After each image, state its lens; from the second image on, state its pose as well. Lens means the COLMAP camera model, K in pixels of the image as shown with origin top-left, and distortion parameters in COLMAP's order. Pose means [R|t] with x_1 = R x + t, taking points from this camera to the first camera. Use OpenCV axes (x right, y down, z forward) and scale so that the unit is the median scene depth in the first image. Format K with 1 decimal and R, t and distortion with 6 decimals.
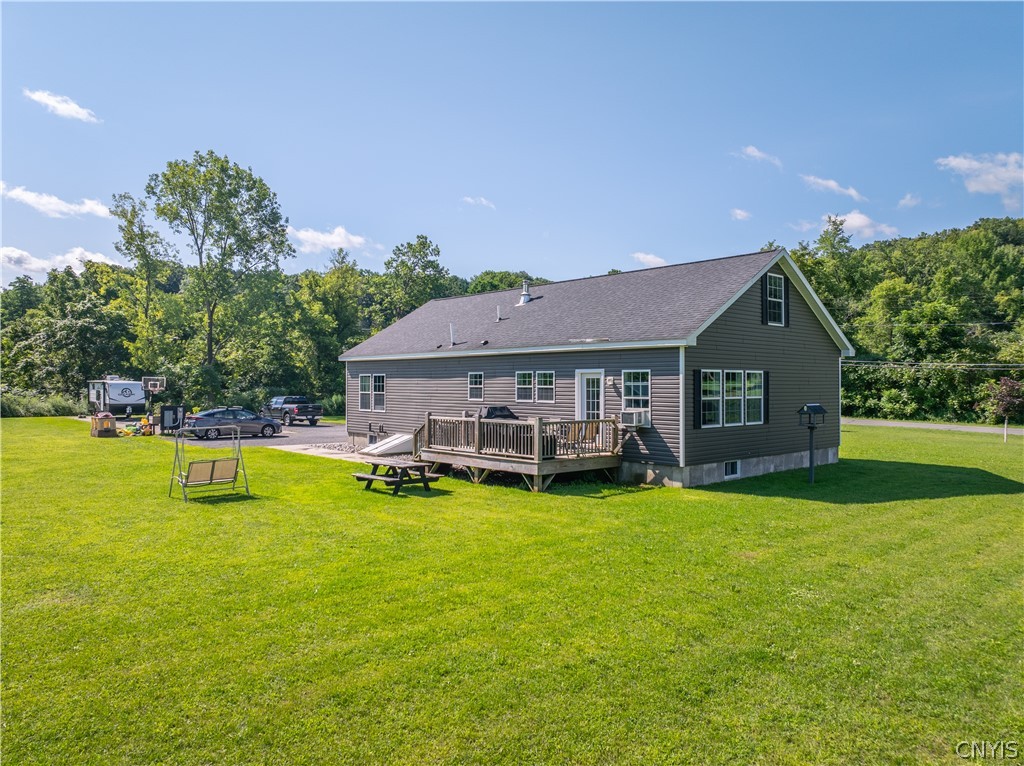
lens RADIAL K [[719.8, 0, 512.0], [0, 719.8, 383.0], [0, 0, 1]] dist [-0.031877, 0.000844]
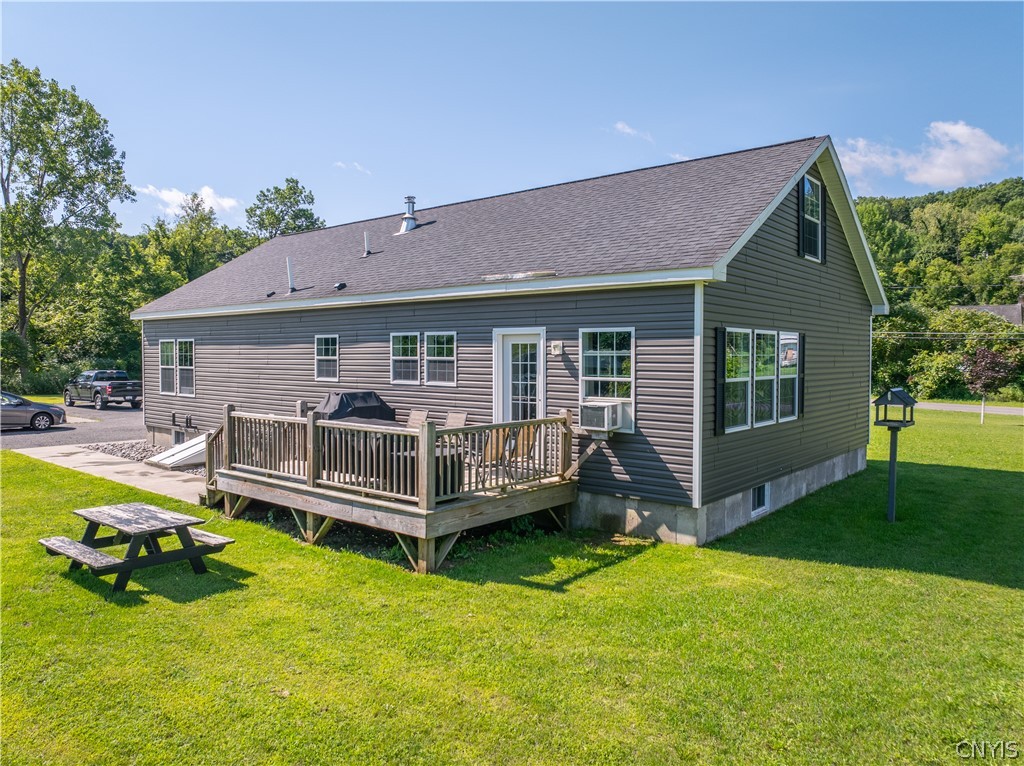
lens RADIAL K [[719.8, 0, 512.0], [0, 719.8, 383.0], [0, 0, 1]] dist [-0.031877, 0.000844]
pose [[0.988980, -0.004525, 0.147981, 0.017817], [-0.001443, 0.999191, 0.040197, 0.001514], [-0.148043, -0.039967, 0.988173, 0.422924]]
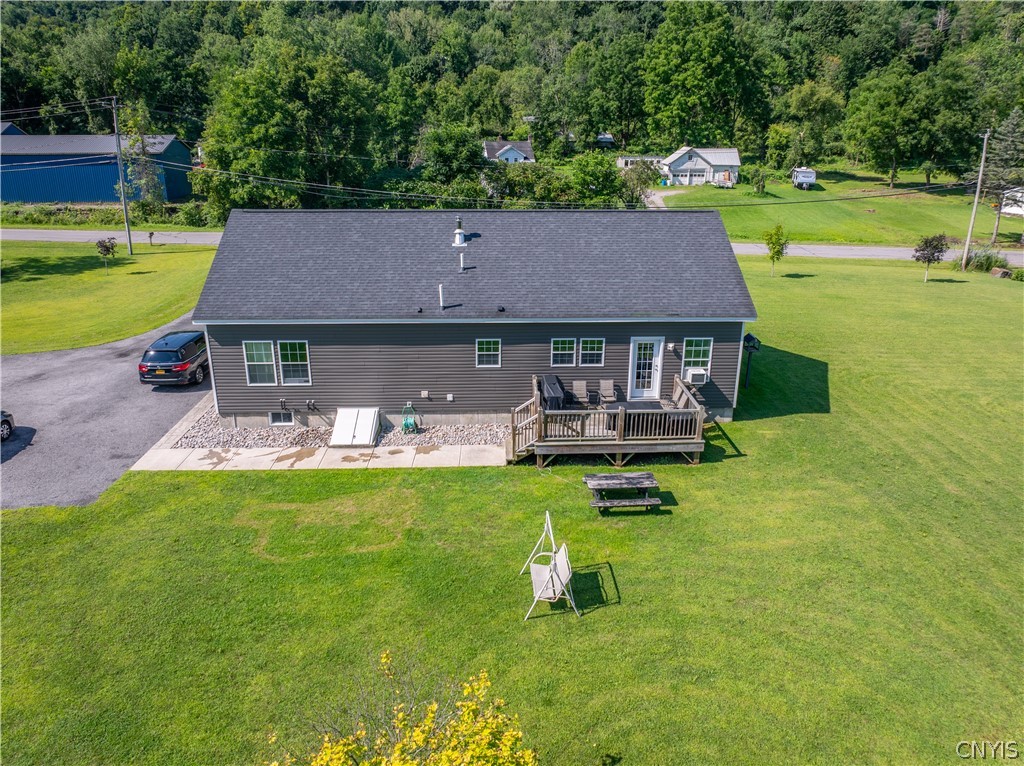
lens RADIAL K [[719.8, 0, 512.0], [0, 719.8, 383.0], [0, 0, 1]] dist [-0.031877, 0.000844]
pose [[0.632738, -0.259929, 0.729438, -0.849309], [-0.003455, 0.941024, 0.338323, -0.323787], [-0.774358, -0.216590, 0.594523, 0.456630]]
